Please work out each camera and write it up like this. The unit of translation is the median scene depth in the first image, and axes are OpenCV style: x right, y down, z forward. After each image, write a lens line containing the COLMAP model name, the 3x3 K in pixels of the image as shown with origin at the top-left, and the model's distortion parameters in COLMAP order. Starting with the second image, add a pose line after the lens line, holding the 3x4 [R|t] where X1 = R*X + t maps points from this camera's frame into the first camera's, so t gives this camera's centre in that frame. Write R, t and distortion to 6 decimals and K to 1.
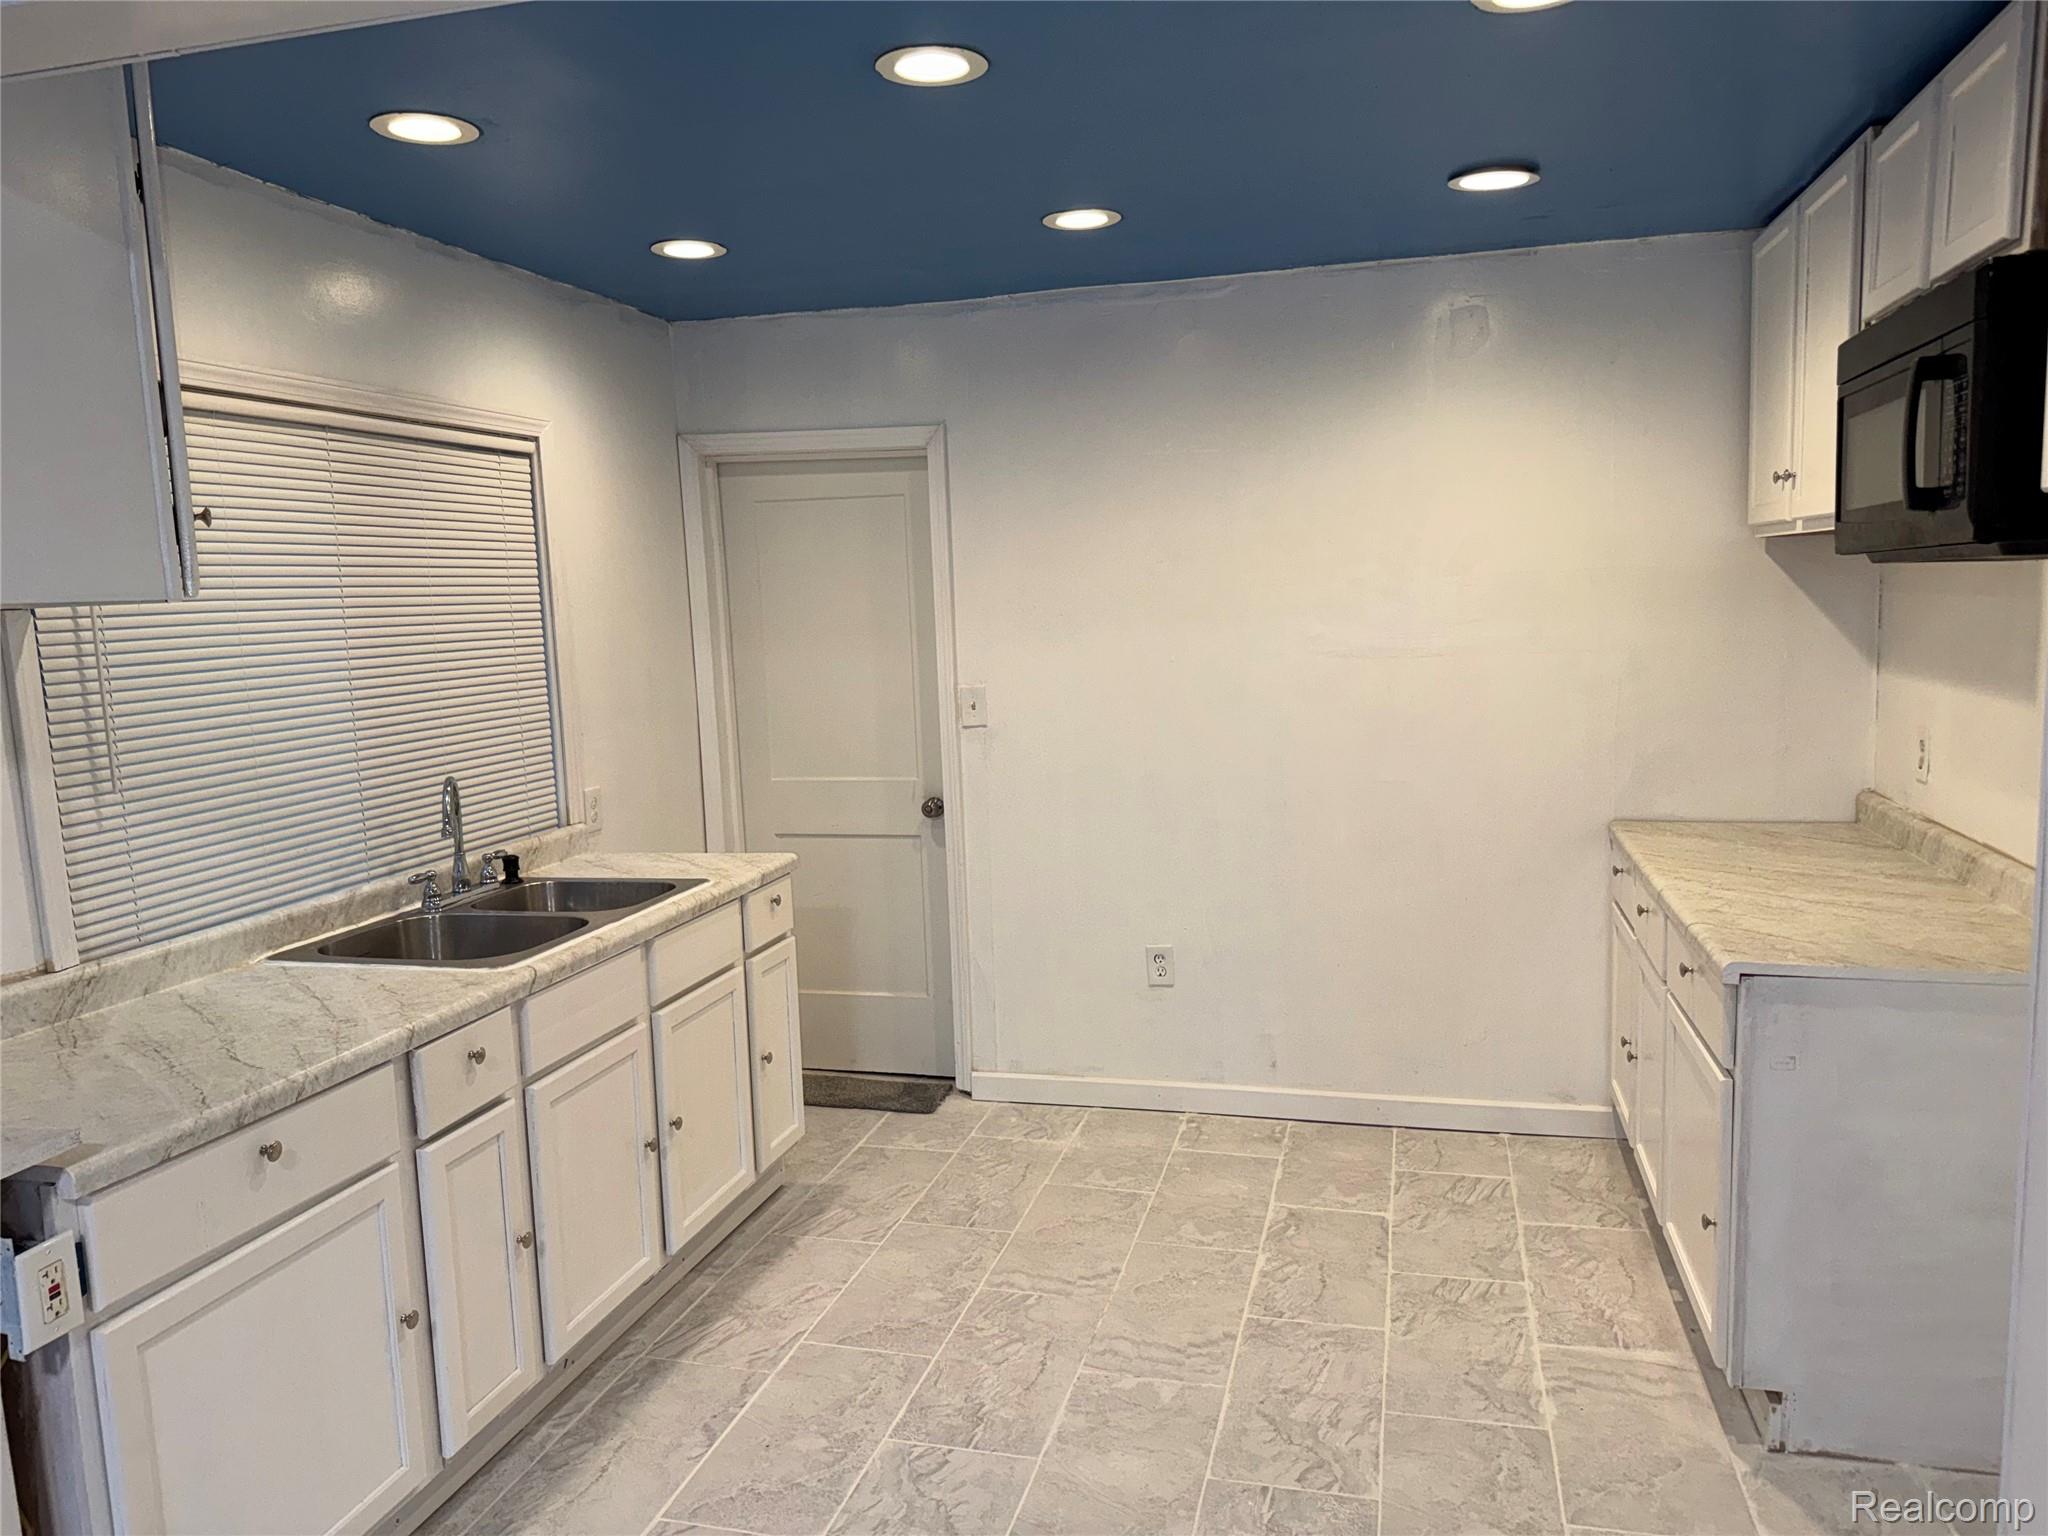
lens RADIAL K [[1442.5, 0, 1027.0], [0, 1442.5, 773.1], [0, 0, 1]] dist [0.003898, 0.000425]
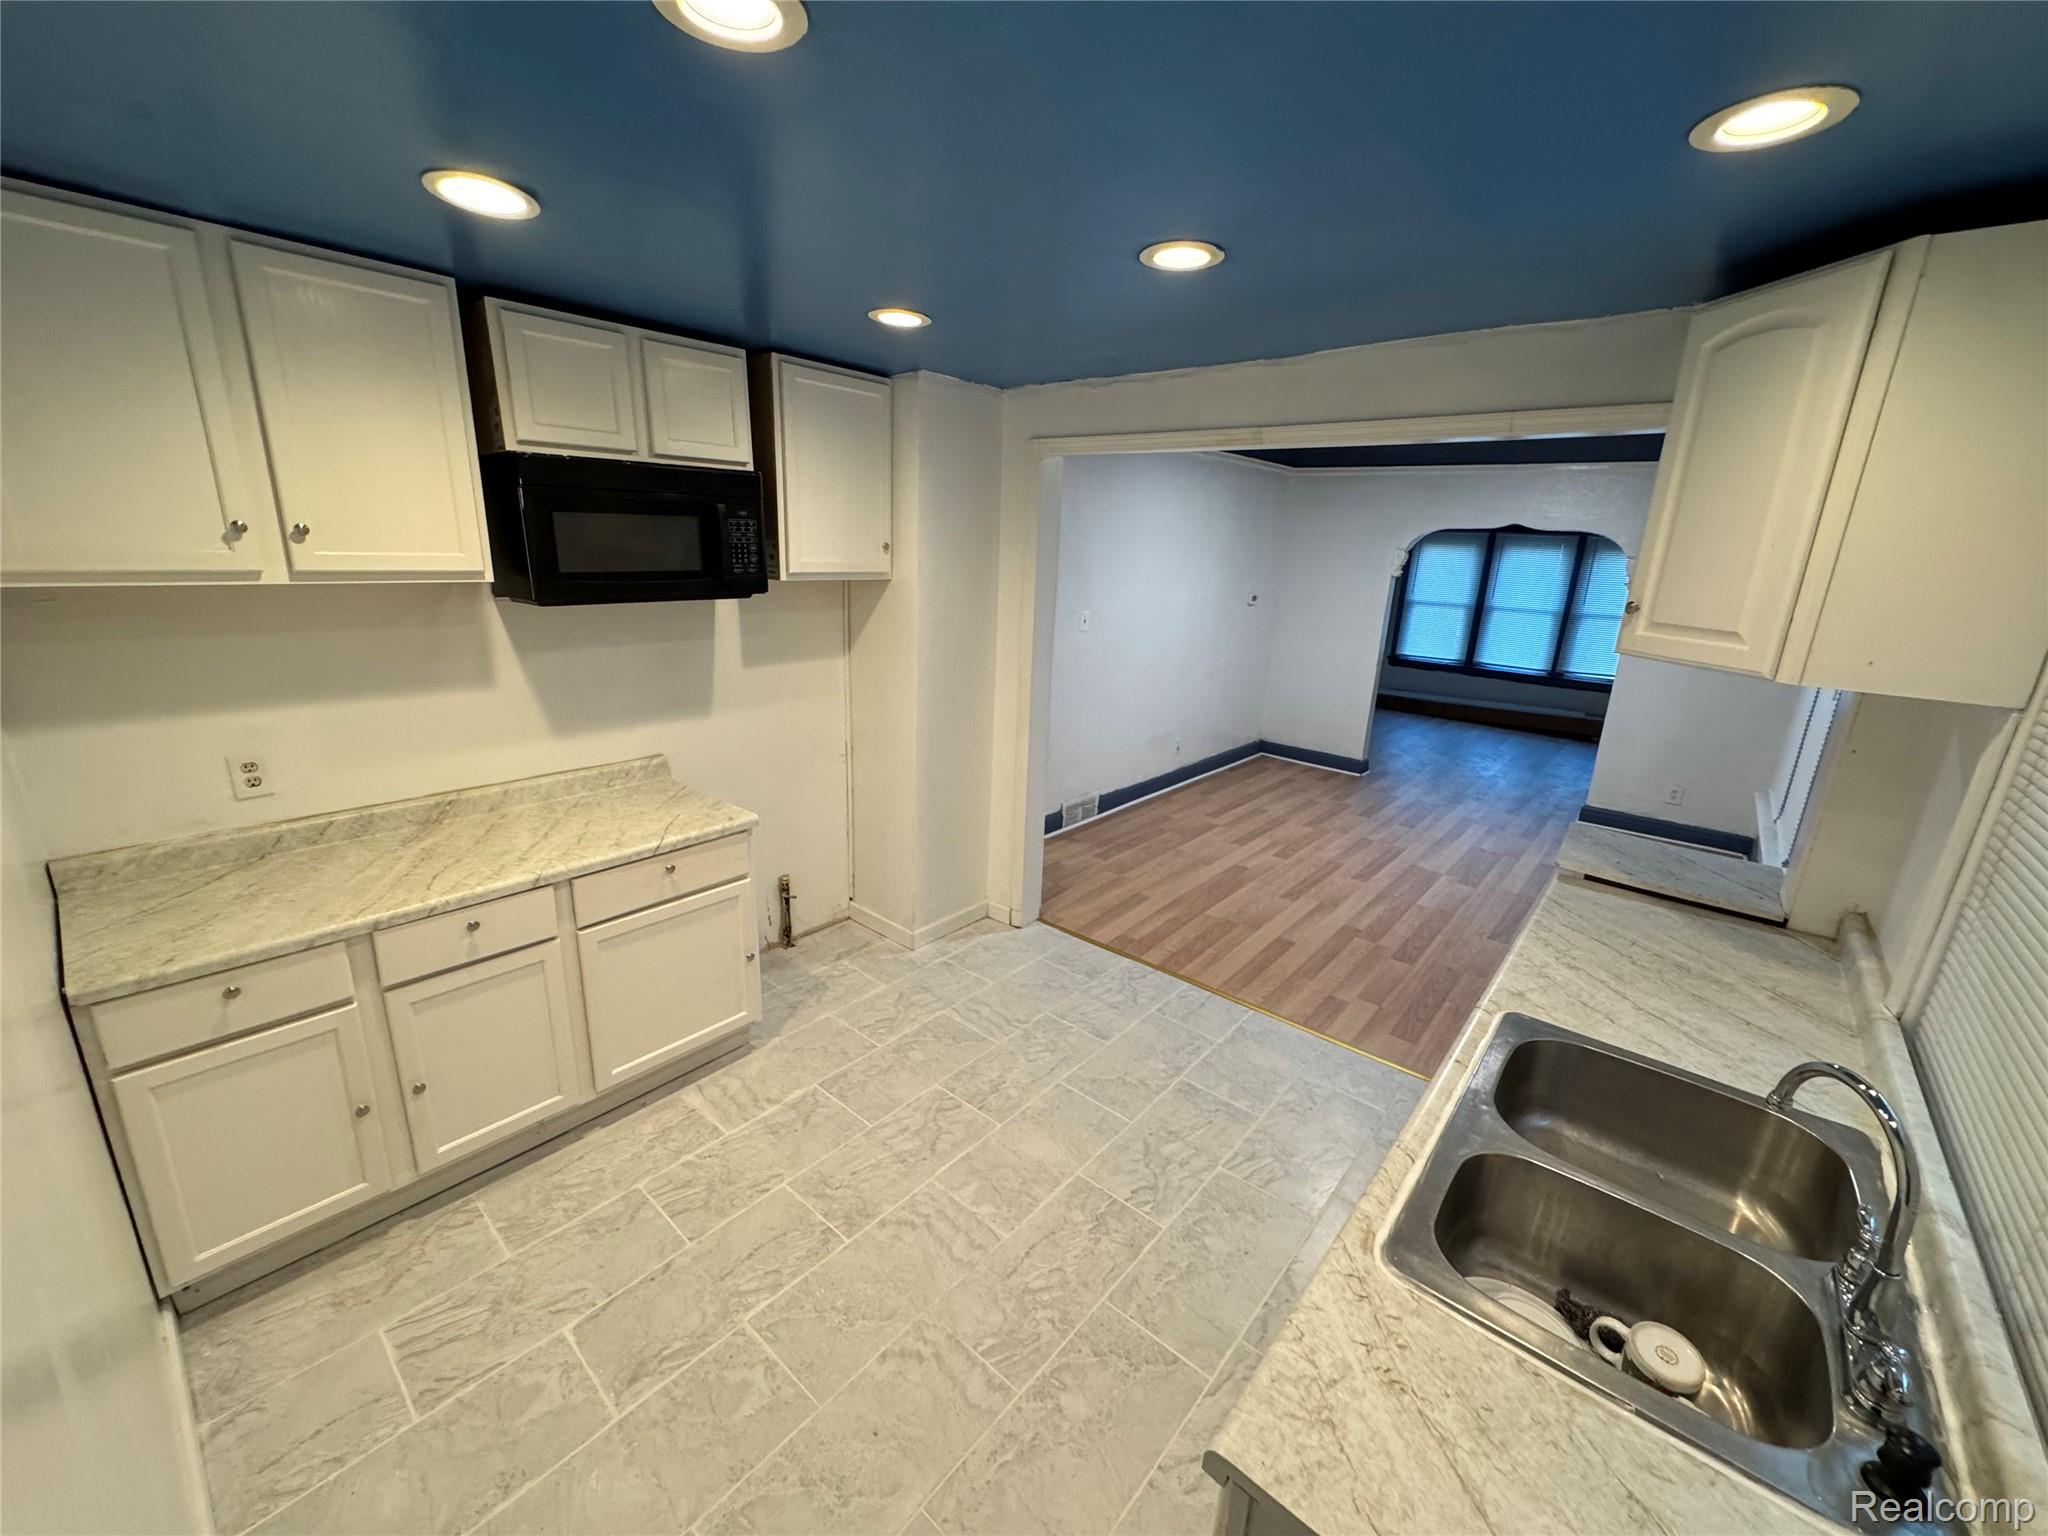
lens RADIAL K [[818.1, 0, 1026.1], [0, 818.1, 767.9], [0, 0, 1]] dist [-0.000942, -0.000066]
pose [[-0.902959, -0.116045, 0.413761, -0.235251], [0.046063, 0.931163, 0.361682, -0.253109], [-0.427250, 0.345643, -0.835457, 1.439179]]
